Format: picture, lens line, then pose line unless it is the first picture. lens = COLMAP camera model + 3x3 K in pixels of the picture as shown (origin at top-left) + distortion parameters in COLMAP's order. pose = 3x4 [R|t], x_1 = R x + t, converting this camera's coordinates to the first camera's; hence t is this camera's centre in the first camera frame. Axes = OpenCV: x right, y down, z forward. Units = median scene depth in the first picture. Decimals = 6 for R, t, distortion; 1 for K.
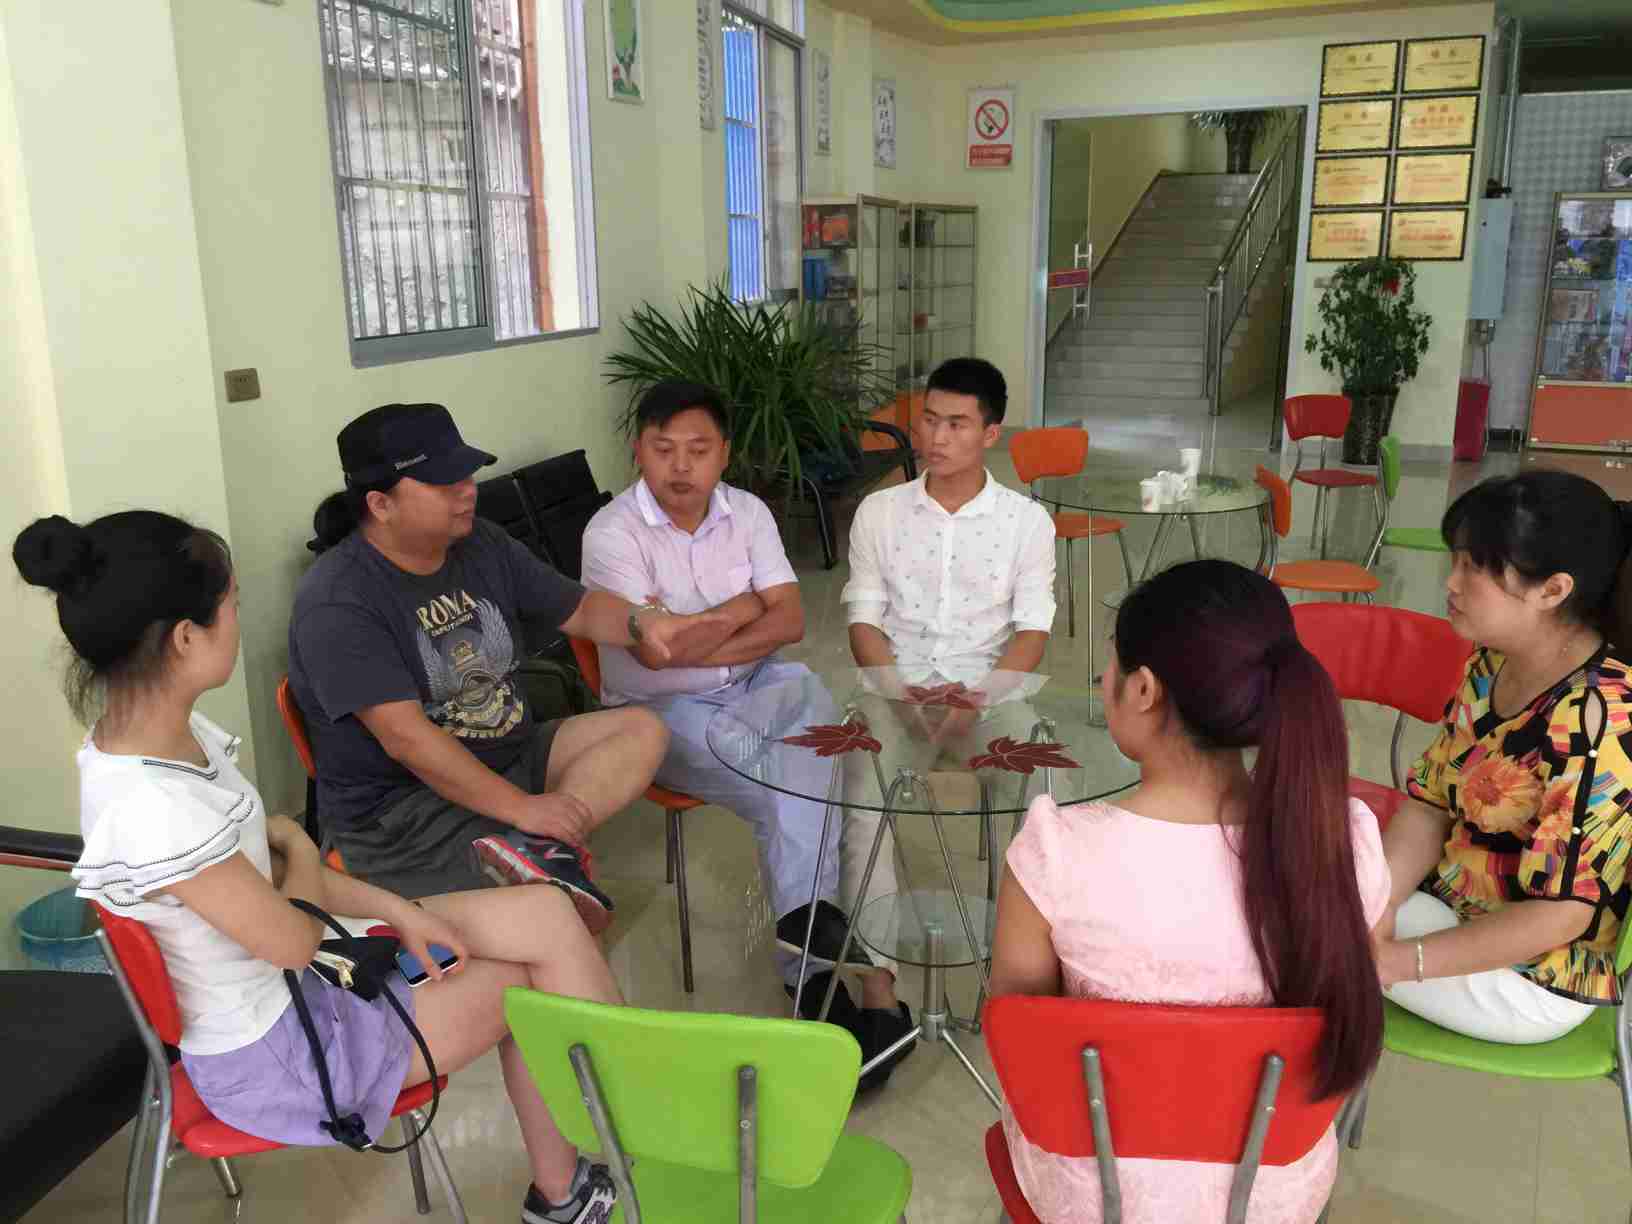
lens RADIAL K [[1372.9, 0, 818.6], [0, 1372.9, 617.0], [0, 0, 1]] dist [0.003355, 0.003966]
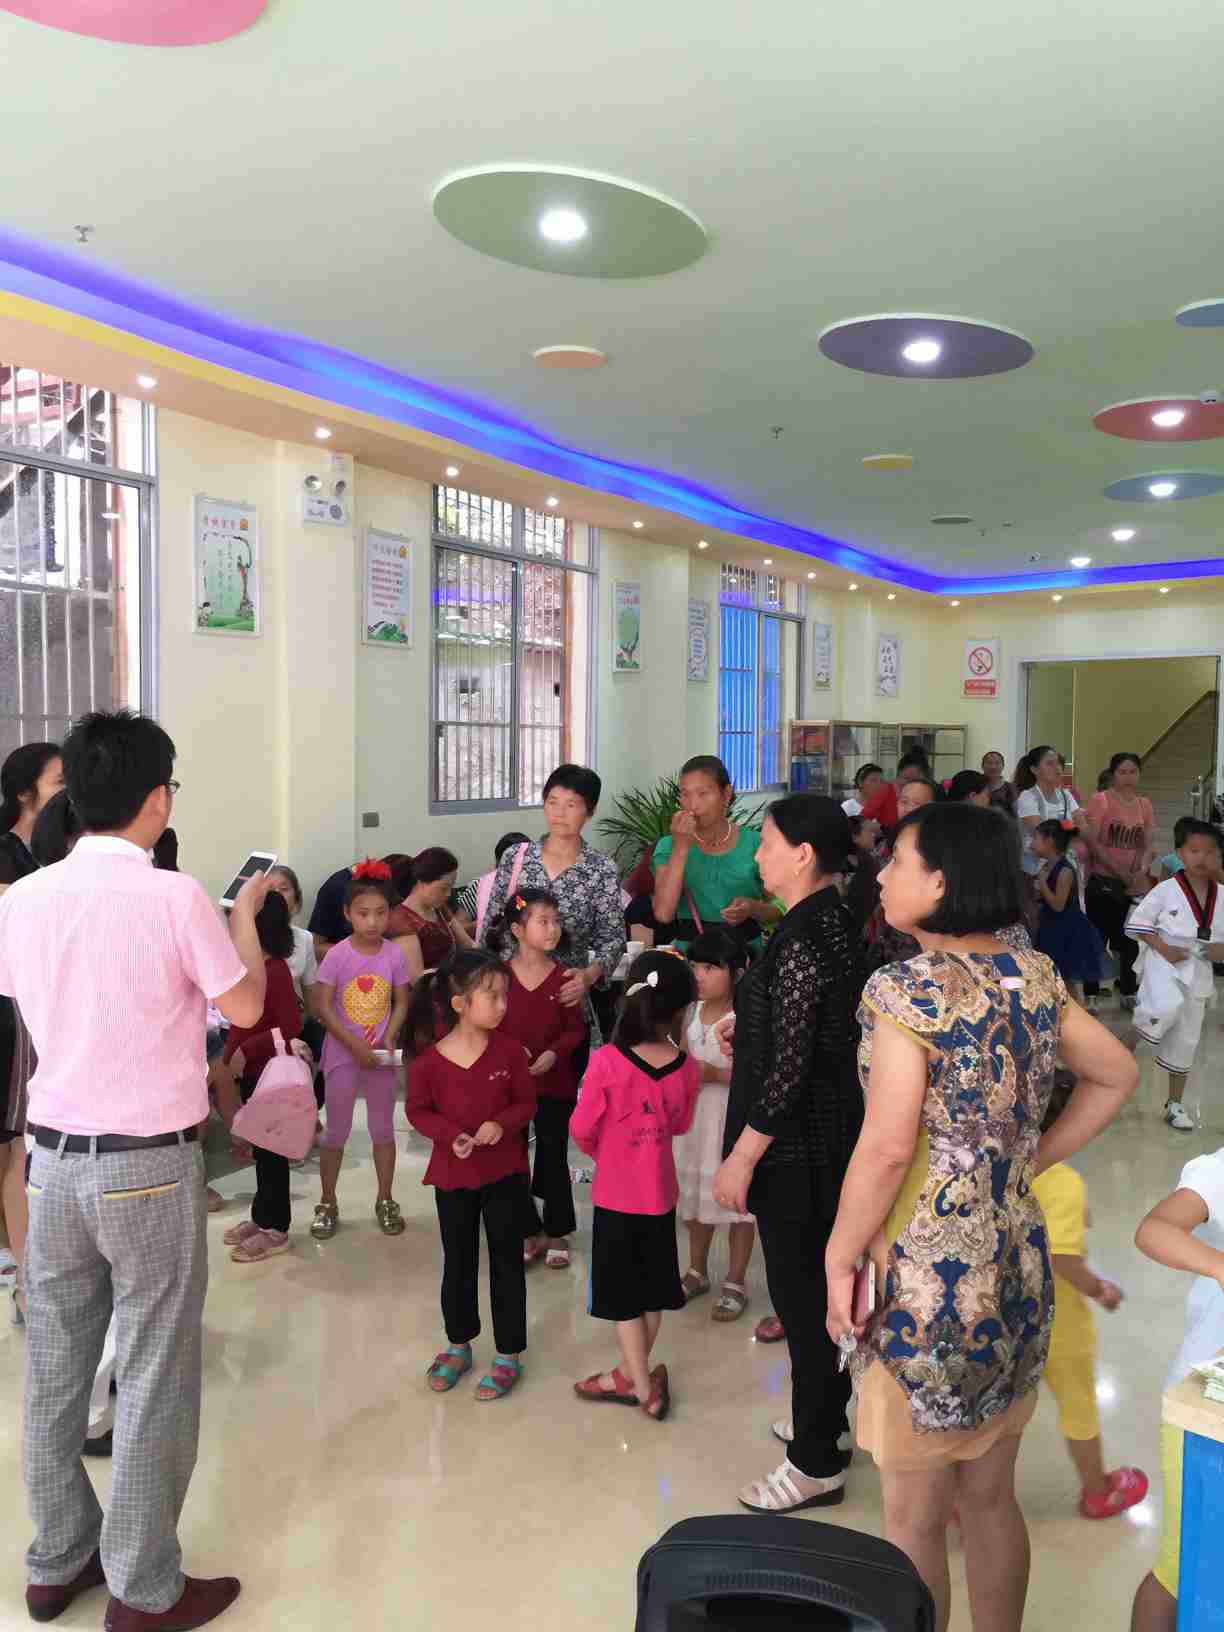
lens RADIAL K [[1372.9, 0, 611.6], [0, 1372.9, 815.1], [0, 0, 1]] dist [0.003355, 0.003966]
pose [[0.953708, 0.037853, -0.298341, 0.234536], [-0.098037, 0.976987, -0.189436, 0.078419], [0.284304, 0.209915, 0.935471, -0.364666]]
